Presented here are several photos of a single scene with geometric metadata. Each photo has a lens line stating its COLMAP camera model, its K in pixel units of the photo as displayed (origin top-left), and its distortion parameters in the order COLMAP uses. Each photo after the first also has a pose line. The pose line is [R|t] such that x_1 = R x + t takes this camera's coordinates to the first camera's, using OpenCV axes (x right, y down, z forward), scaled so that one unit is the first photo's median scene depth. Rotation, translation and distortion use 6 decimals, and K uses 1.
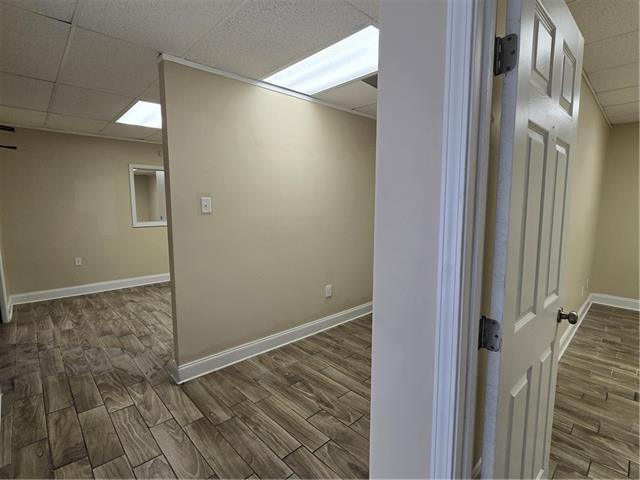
lens RADIAL K [[313.9, 0, 318.8], [0, 313.9, 239.6], [0, 0, 1]] dist [-0.003783, -0.000275]
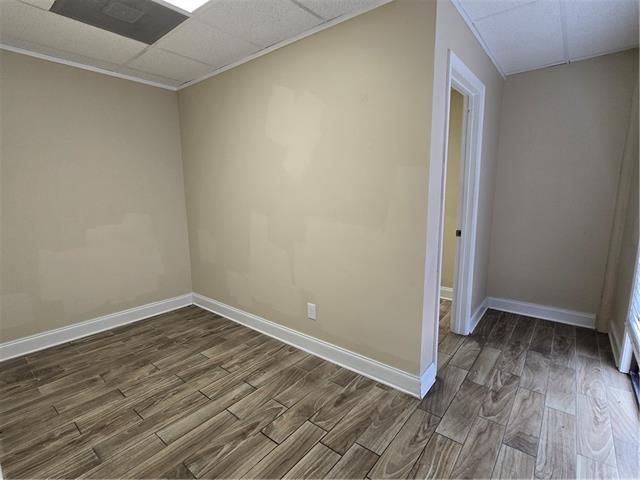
lens RADIAL K [[313.9, 0, 319.8], [0, 313.9, 239.4], [0, 0, 1]] dist [-0.003783, -0.000275]
pose [[-0.138529, -0.153297, 0.978422, -0.699586], [0.122537, 0.977703, 0.170534, -0.068349], [-0.982748, 0.143517, -0.116655, 0.824620]]
